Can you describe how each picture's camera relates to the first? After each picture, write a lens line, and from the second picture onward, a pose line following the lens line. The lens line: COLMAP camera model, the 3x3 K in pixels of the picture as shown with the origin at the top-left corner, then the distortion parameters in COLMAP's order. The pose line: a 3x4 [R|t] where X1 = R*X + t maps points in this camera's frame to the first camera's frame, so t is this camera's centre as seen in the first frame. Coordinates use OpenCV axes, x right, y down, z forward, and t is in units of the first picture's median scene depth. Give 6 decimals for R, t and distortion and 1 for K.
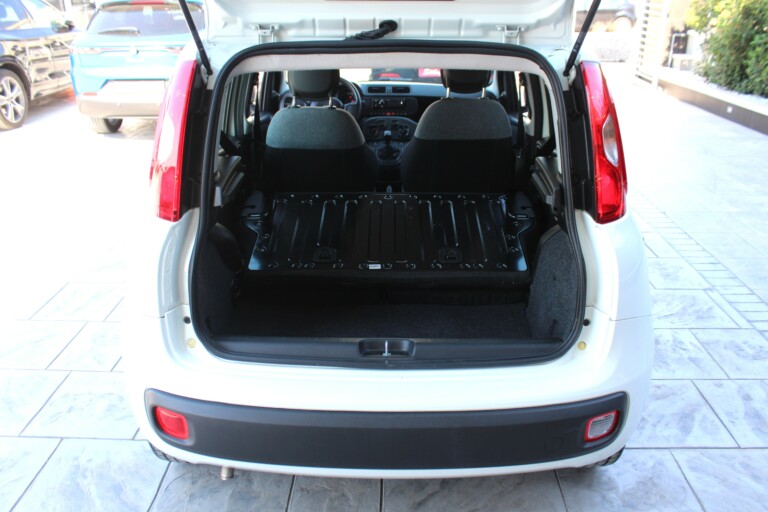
lens RADIAL K [[641.2, 0, 384.0], [0, 641.2, 256.0], [0, 0, 1]] dist [-0.165847, 0.136172]
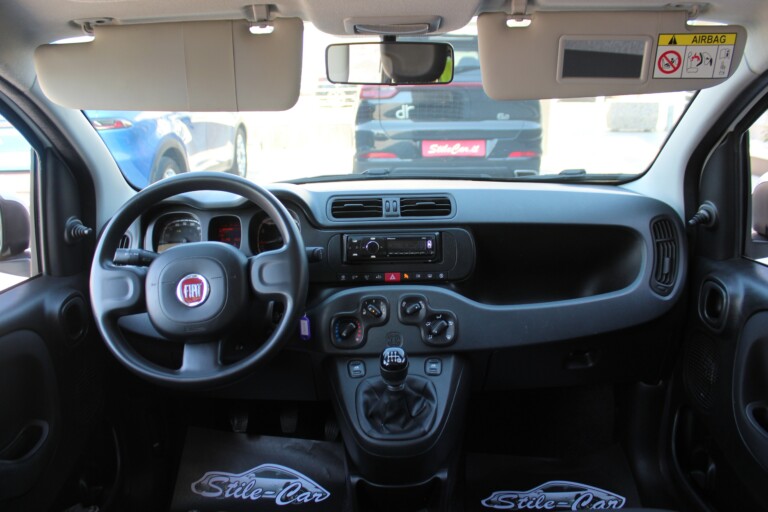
lens RADIAL K [[641.2, 0, 384.0], [0, 641.2, 256.0], [0, 0, 1]] dist [-0.165847, 0.136172]
pose [[0.999623, -0.023062, 0.014930, -0.004133], [0.024628, 0.993071, -0.114910, -0.306797], [-0.012176, 0.115235, 0.993264, 1.024988]]
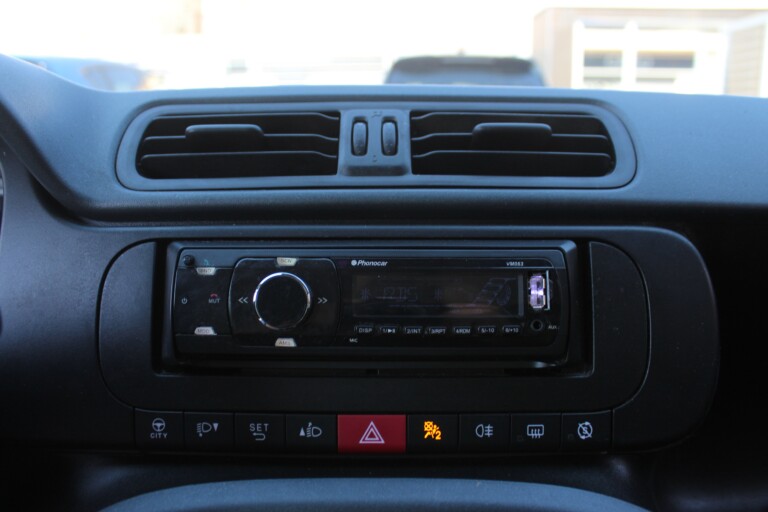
lens RADIAL K [[641.2, 0, 384.0], [0, 641.2, 256.0], [0, 0, 1]] dist [-0.165847, 0.136172]
pose [[0.999983, -0.001615, 0.005654, 0.012849], [0.002769, 0.977610, -0.210408, -0.360029], [-0.005188, 0.210420, 0.977597, 1.448165]]
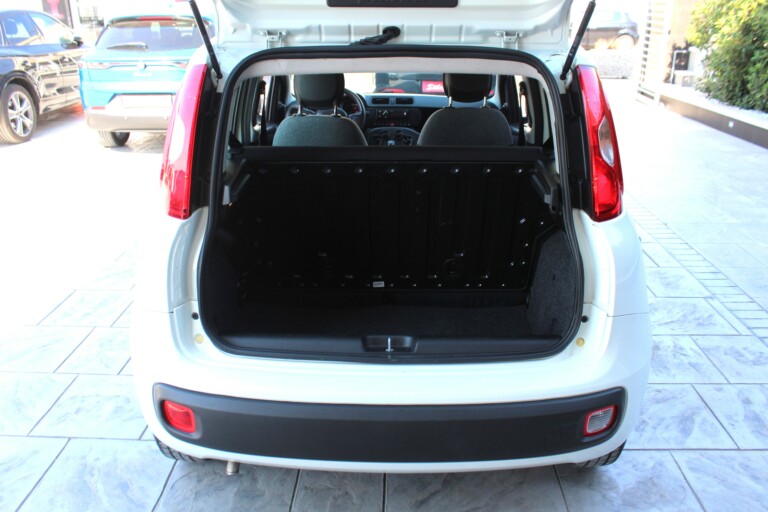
lens RADIAL K [[641.2, 0, 384.0], [0, 641.2, 256.0], [0, 0, 1]] dist [-0.165847, 0.136172]
pose [[0.999980, 0.001672, -0.006175, 0.001021], [-0.001837, 0.999640, -0.026782, 0.022305], [0.006128, 0.026793, 0.999622, -0.020885]]
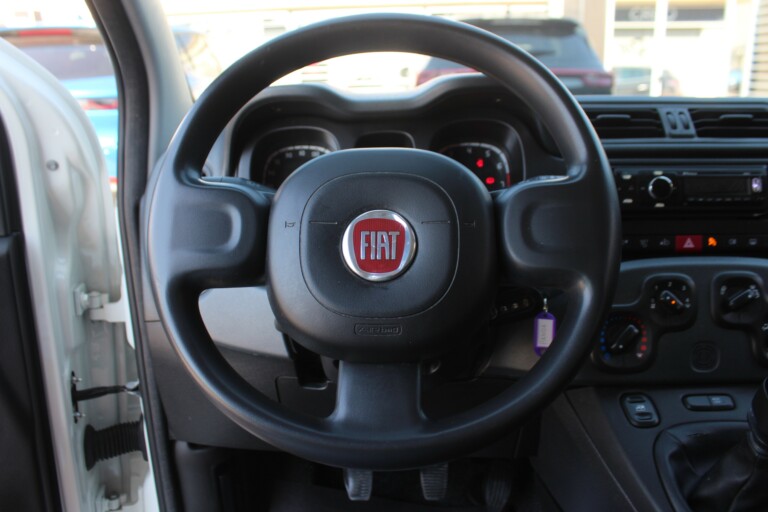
lens RADIAL K [[641.2, 0, 384.0], [0, 641.2, 256.0], [0, 0, 1]] dist [-0.165847, 0.136172]
pose [[0.999738, -0.012827, -0.018972, -0.130325], [0.009993, 0.989736, -0.142556, -0.304809], [0.020606, 0.142329, 0.989605, 1.277905]]
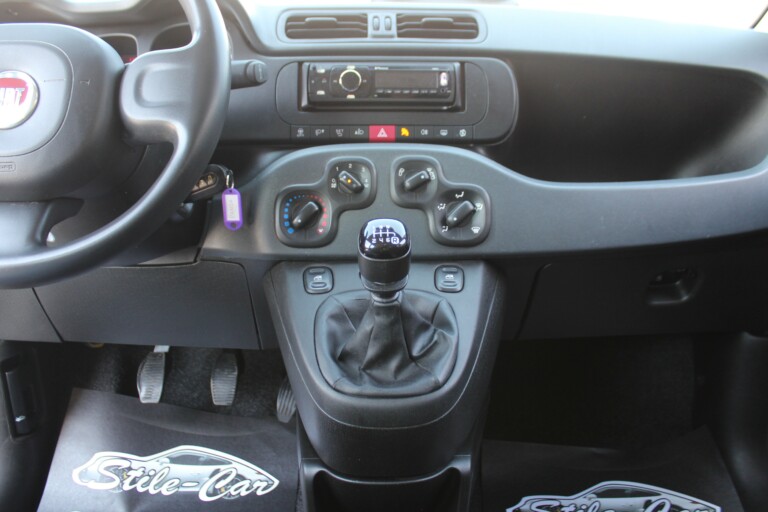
lens RADIAL K [[665.6, 0, 384.0], [0, 665.6, 256.0], [0, 0, 1]] dist [-0.173917, 0.149322]
pose [[0.999162, -0.004613, 0.040658, -0.002280], [0.009226, 0.993436, -0.114014, -0.249267], [-0.039865, 0.114294, 0.992647, 1.241781]]
